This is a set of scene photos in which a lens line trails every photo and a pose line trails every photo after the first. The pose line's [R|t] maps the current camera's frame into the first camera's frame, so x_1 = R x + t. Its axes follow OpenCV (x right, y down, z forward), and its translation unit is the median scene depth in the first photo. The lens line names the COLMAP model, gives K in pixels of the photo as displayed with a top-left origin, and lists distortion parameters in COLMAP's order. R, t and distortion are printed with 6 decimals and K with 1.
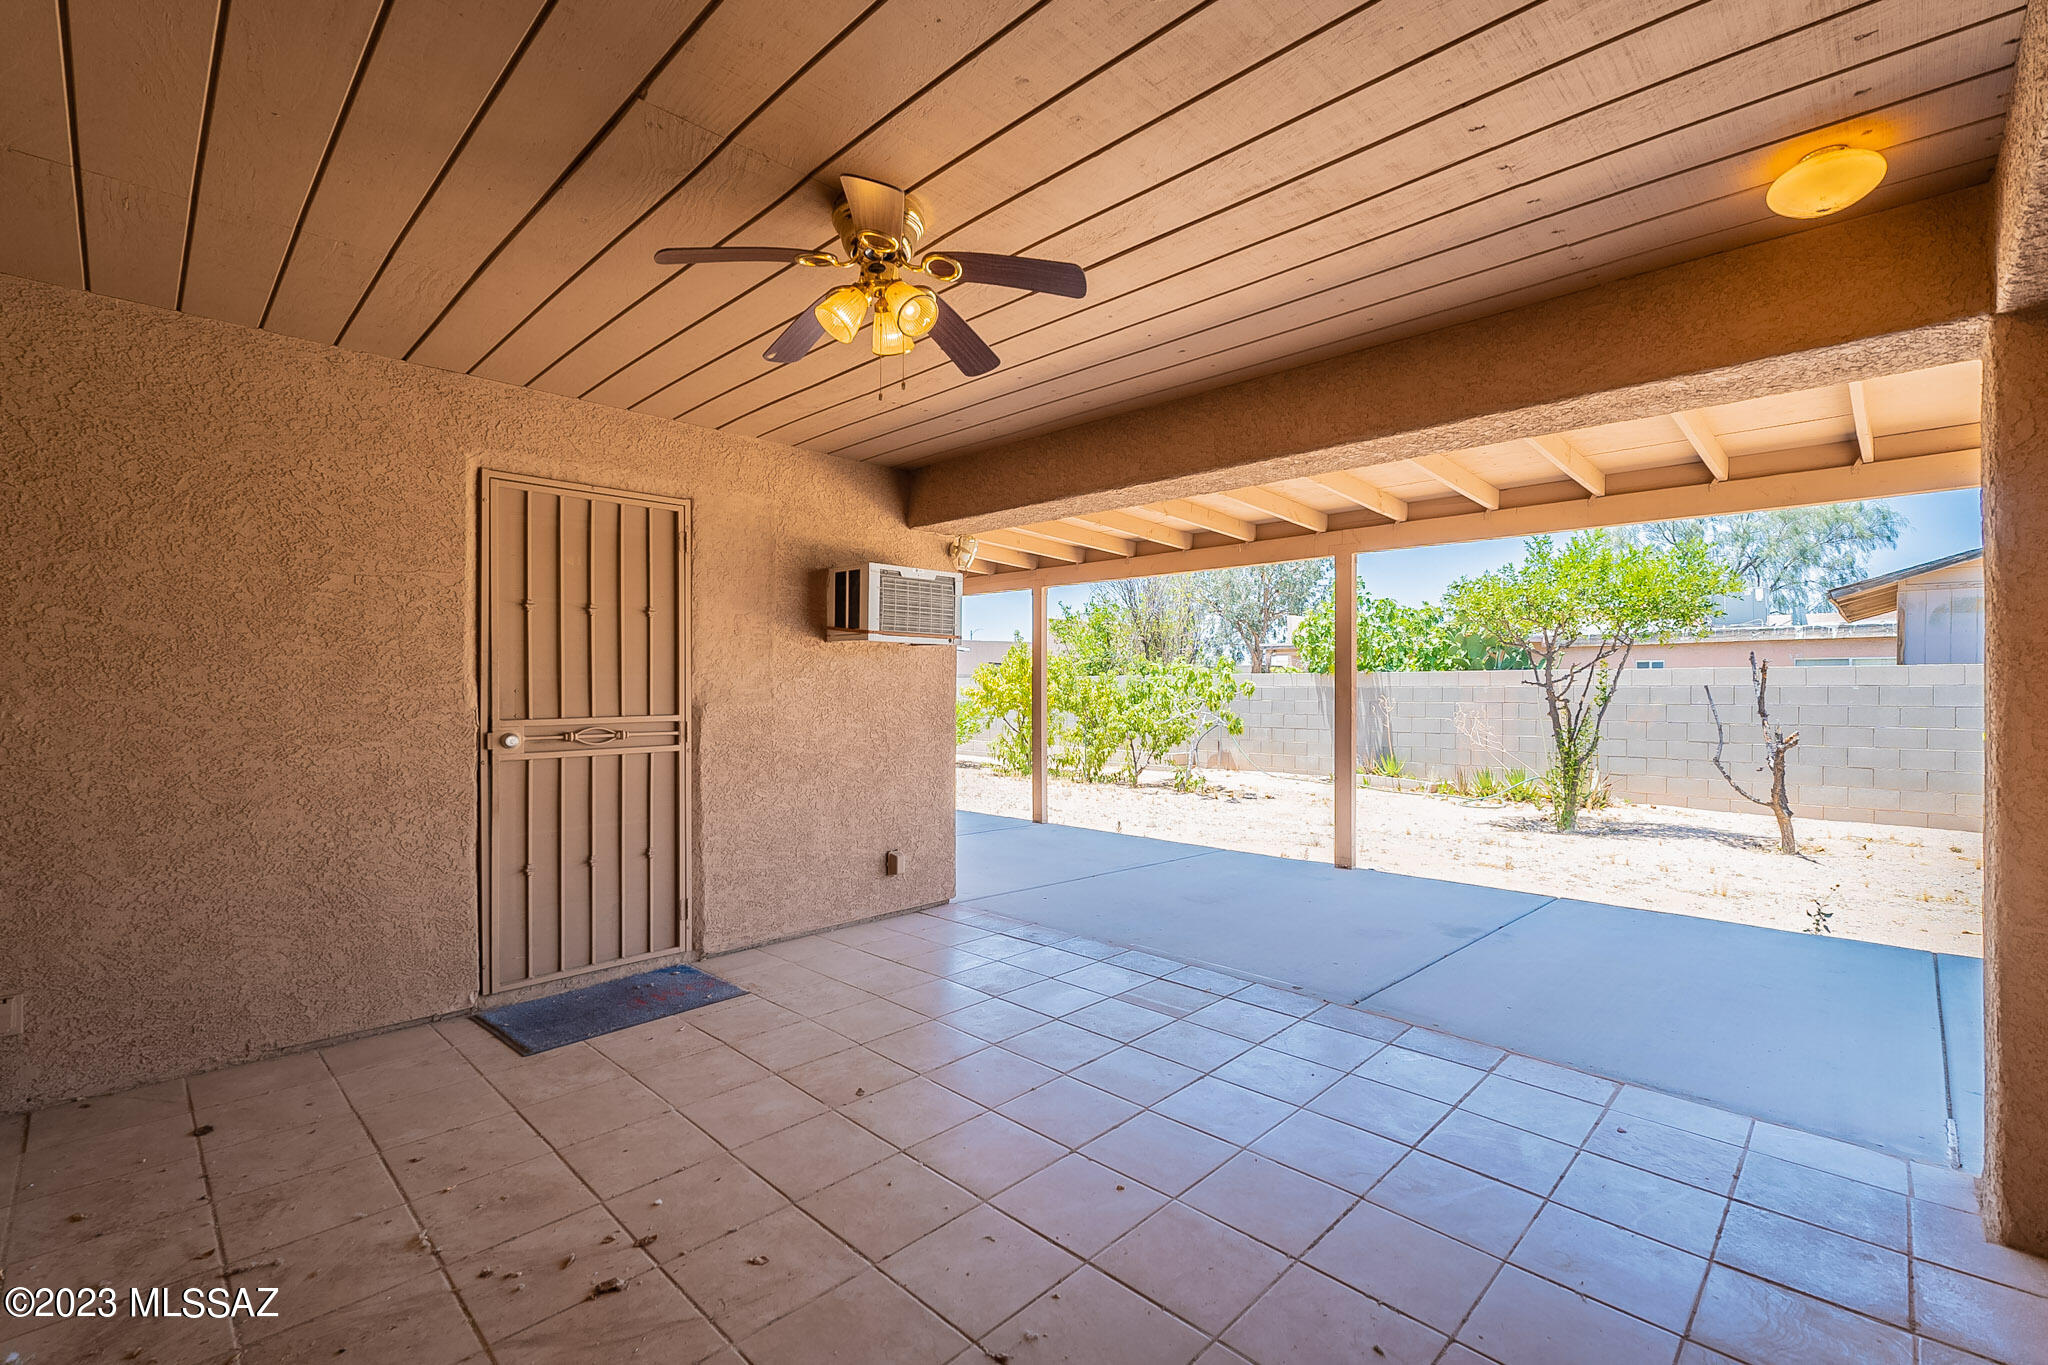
lens RADIAL K [[895.6, 0, 1024.0], [0, 895.6, 682.5], [0, 0, 1]] dist [-0.013889, 0.010572]
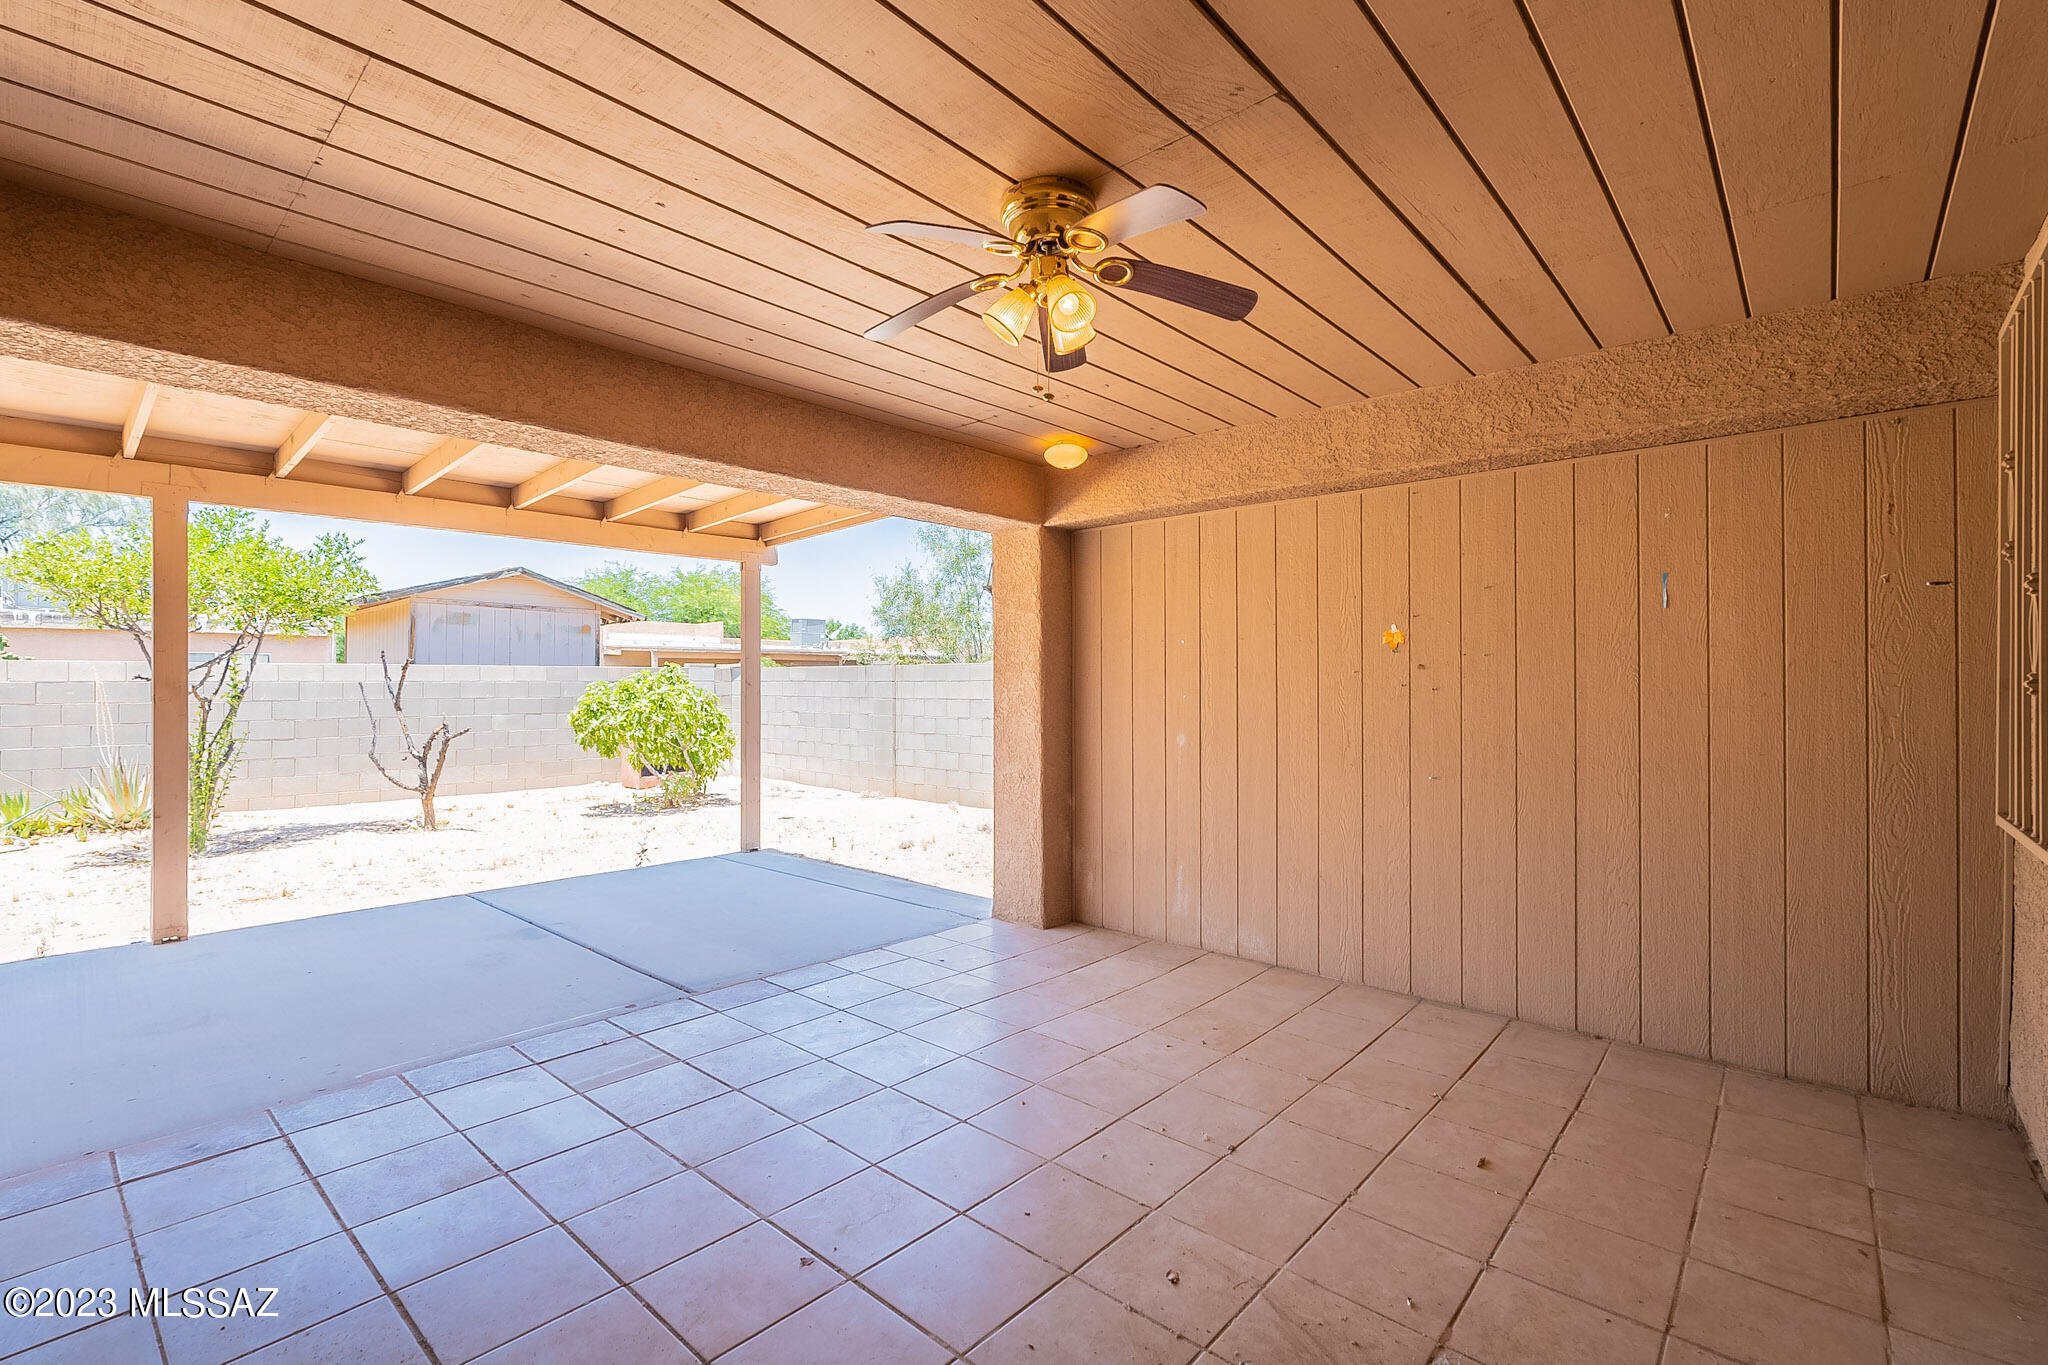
lens RADIAL K [[895.6, 0, 1024.0], [0, 895.6, 682.5], [0, 0, 1]] dist [-0.013889, 0.010572]
pose [[-0.043759, -0.001161, 0.999041, -0.684839], [-0.009393, 0.999956, 0.000751, -0.007635], [-0.998998, -0.009351, -0.043768, 0.649026]]
